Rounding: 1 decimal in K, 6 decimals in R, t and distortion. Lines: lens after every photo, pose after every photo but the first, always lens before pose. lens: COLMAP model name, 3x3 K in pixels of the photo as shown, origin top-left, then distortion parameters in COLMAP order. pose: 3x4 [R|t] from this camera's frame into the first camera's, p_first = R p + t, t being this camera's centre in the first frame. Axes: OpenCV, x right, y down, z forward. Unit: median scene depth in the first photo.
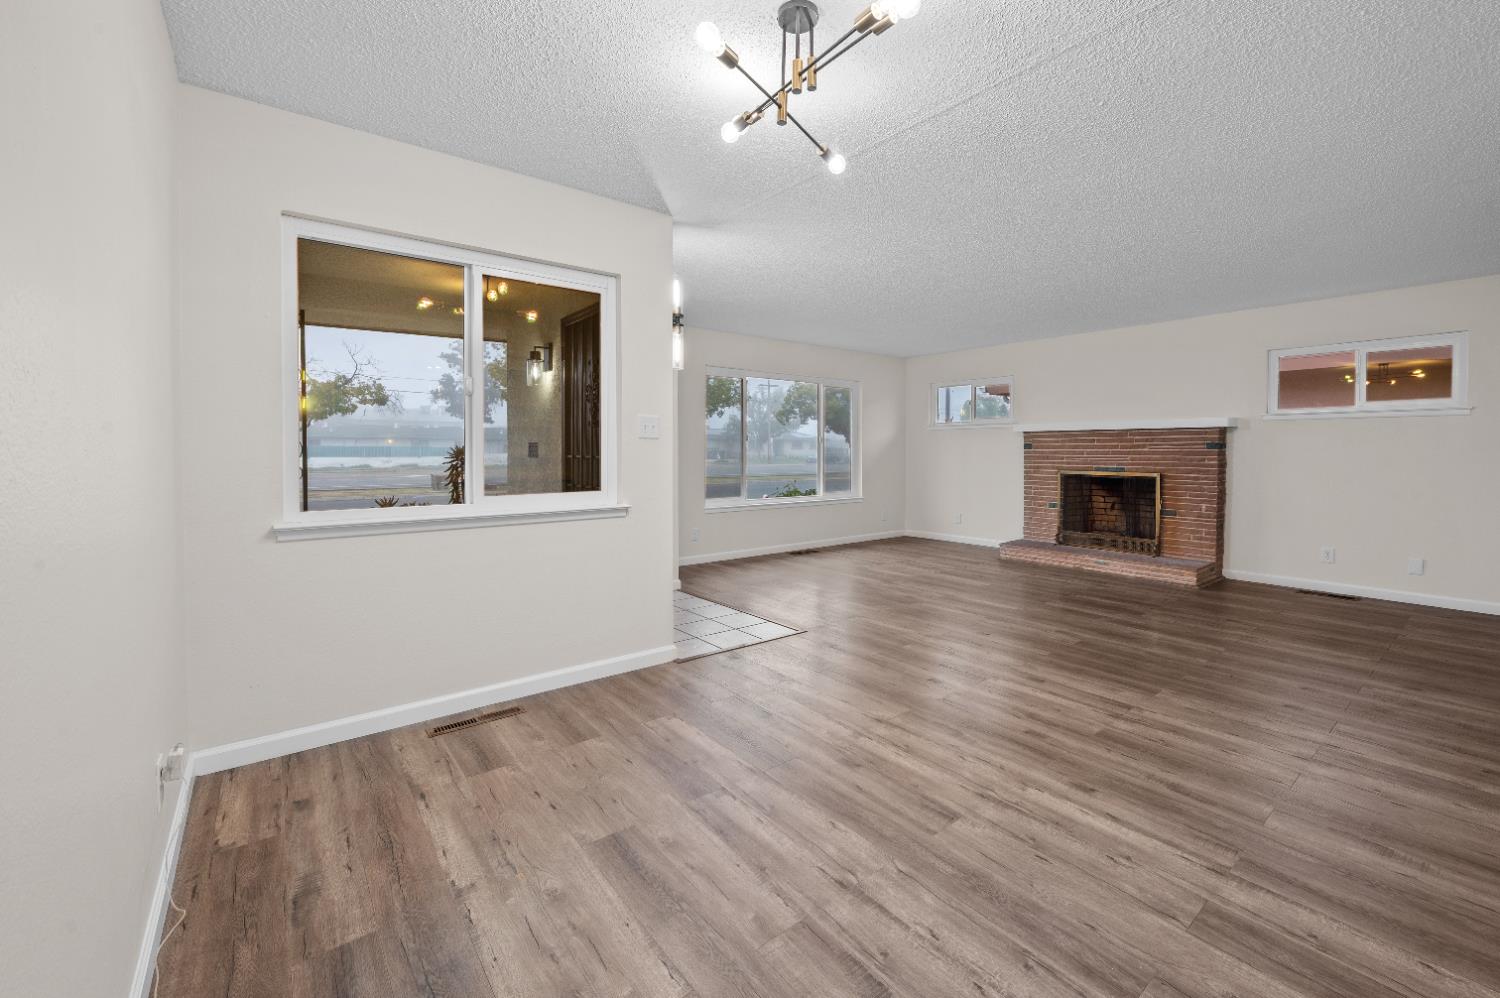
lens RADIAL K [[614.1, 0, 750.0], [0, 614.1, 499.0], [0, 0, 1]] dist [-0.009698, -0.000064]
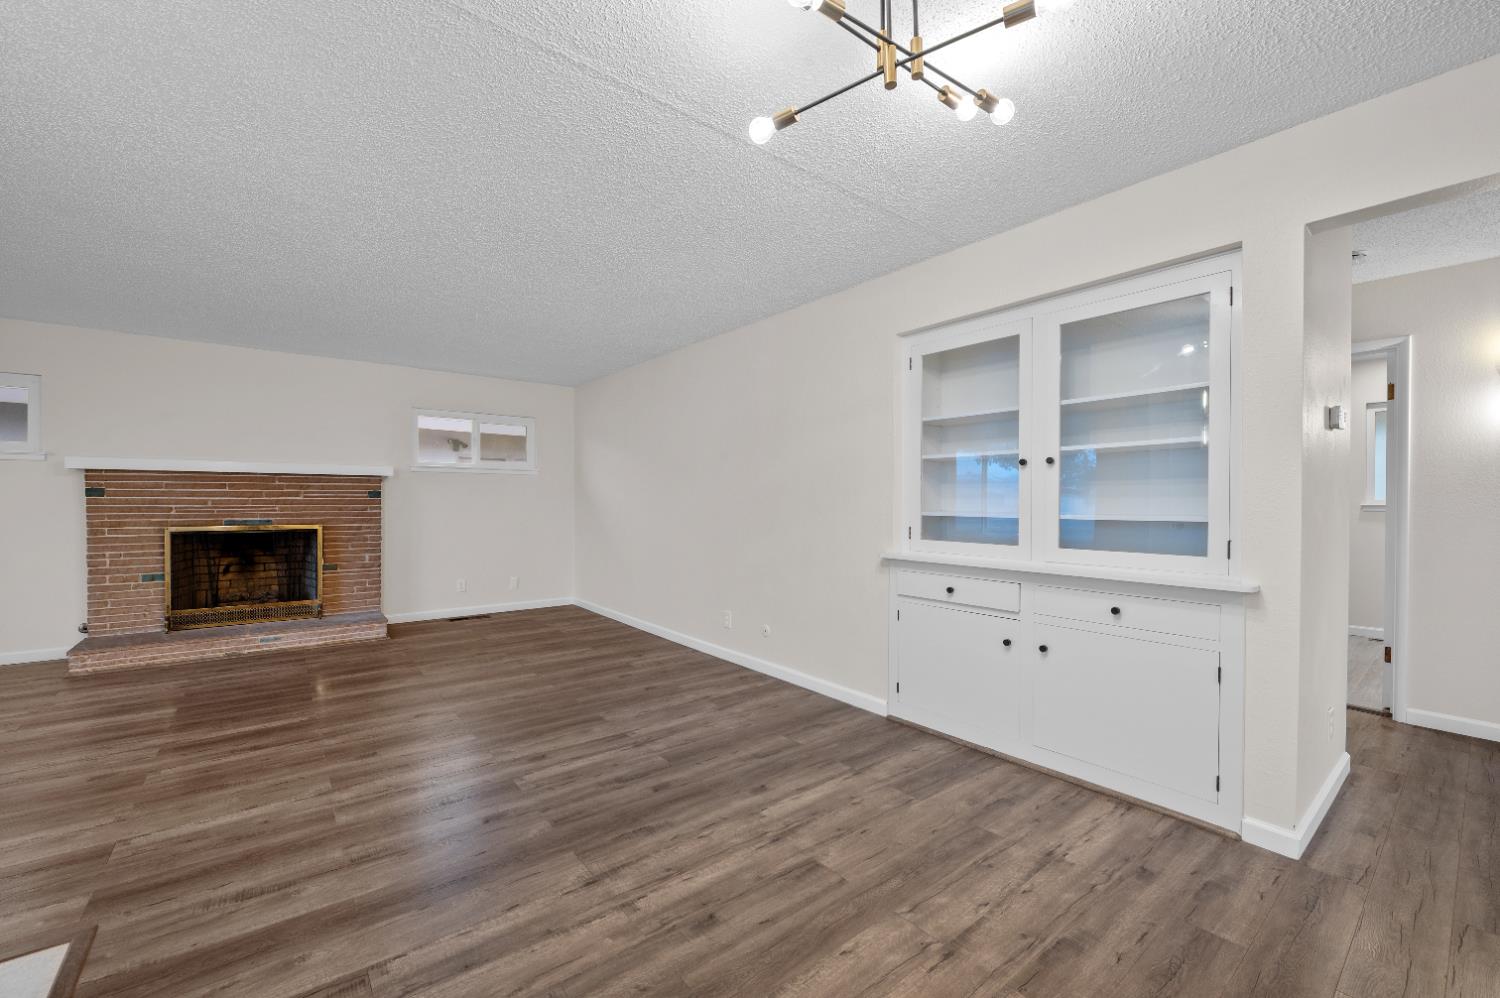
lens RADIAL K [[614.1, 0, 750.0], [0, 614.1, 499.0], [0, 0, 1]] dist [-0.009698, -0.000064]
pose [[-0.023076, 0.000255, 0.999734, -0.403683], [0.075439, 0.997149, 0.001487, -0.054729], [-0.996883, 0.075453, -0.023030, 0.645111]]
